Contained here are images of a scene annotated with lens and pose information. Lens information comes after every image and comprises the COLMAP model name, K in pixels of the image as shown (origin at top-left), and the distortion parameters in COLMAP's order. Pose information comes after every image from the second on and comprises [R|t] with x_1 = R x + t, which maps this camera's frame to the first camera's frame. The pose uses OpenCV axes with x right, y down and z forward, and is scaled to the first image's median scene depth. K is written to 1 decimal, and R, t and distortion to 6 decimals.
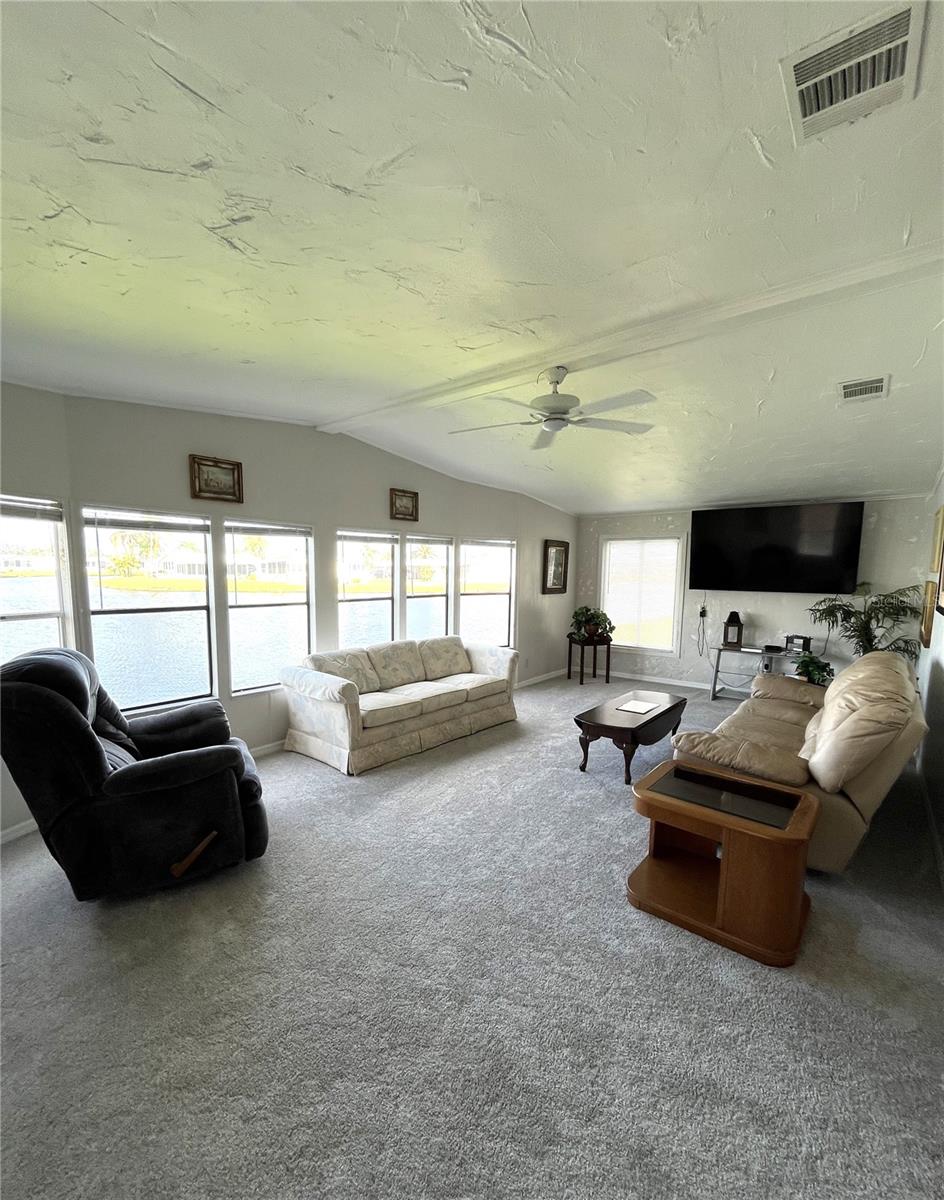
lens RADIAL K [[508.9, 0, 470.4], [0, 508.9, 599.5], [0, 0, 1]] dist [-0.012063, -0.000082]
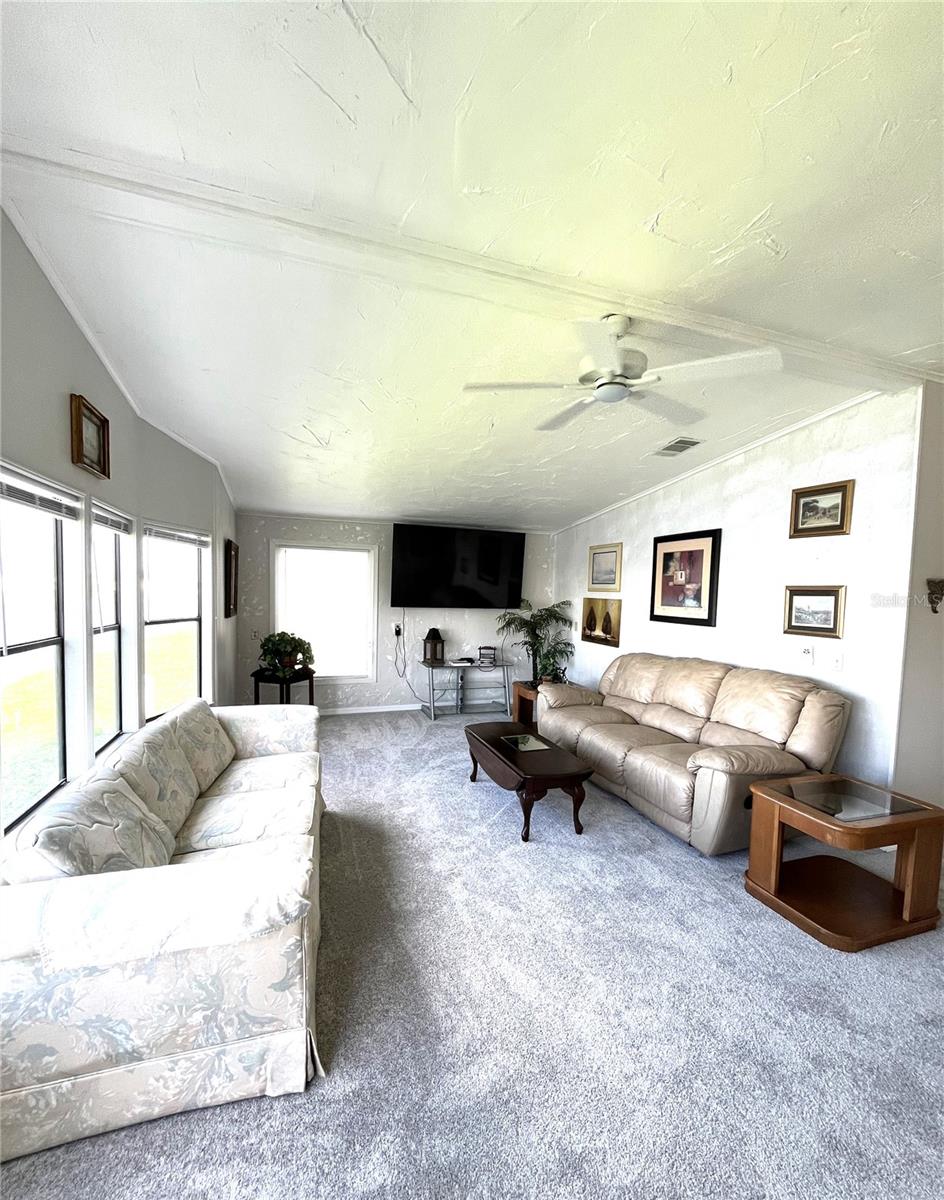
lens RADIAL K [[508.9, 0, 468.2], [0, 508.9, 612.0], [0, 0, 1]] dist [-0.012063, -0.000082]
pose [[0.529227, -0.026566, 0.848064, -0.294402], [0.031406, 0.999438, 0.011710, -0.017675], [-0.847899, 0.020437, 0.529764, 0.396035]]
